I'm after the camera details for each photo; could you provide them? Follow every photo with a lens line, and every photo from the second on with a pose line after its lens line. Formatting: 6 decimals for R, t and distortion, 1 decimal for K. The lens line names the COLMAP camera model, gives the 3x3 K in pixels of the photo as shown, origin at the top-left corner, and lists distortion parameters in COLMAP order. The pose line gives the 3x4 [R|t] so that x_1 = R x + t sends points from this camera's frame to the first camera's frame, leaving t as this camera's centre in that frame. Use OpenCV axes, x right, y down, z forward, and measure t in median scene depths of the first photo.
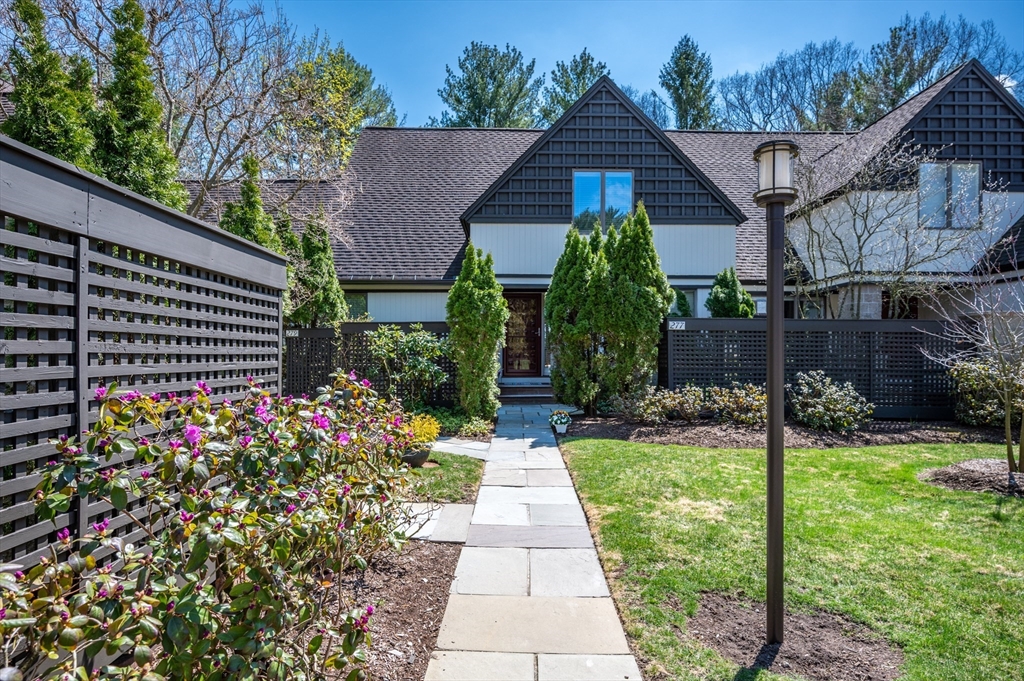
lens RADIAL K [[555.2, 0, 511.9], [0, 555.2, 346.2], [0, 0, 1]] dist [0.003897, 0.000950]
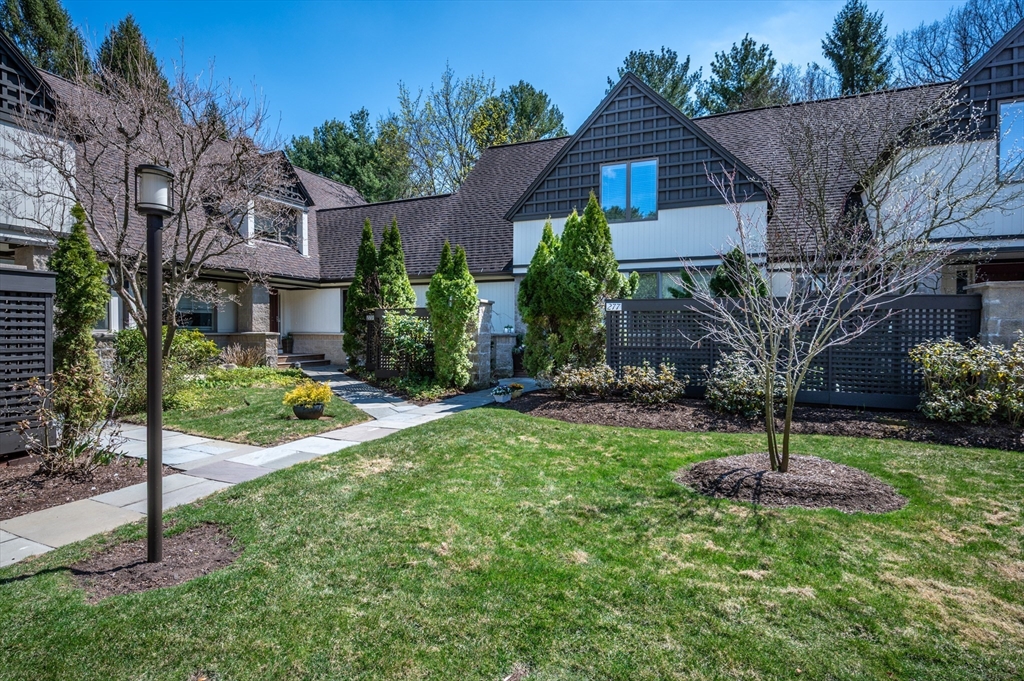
lens RADIAL K [[480.0, 0, 511.9], [0, 480.0, 334.9], [0, 0, 1]] dist [-0.003122, -0.000644]
pose [[0.928606, 0.003182, -0.371053, 0.299386], [0.003863, 0.999826, 0.018243, -0.001021], [0.371047, -0.018374, 0.928432, 0.053662]]
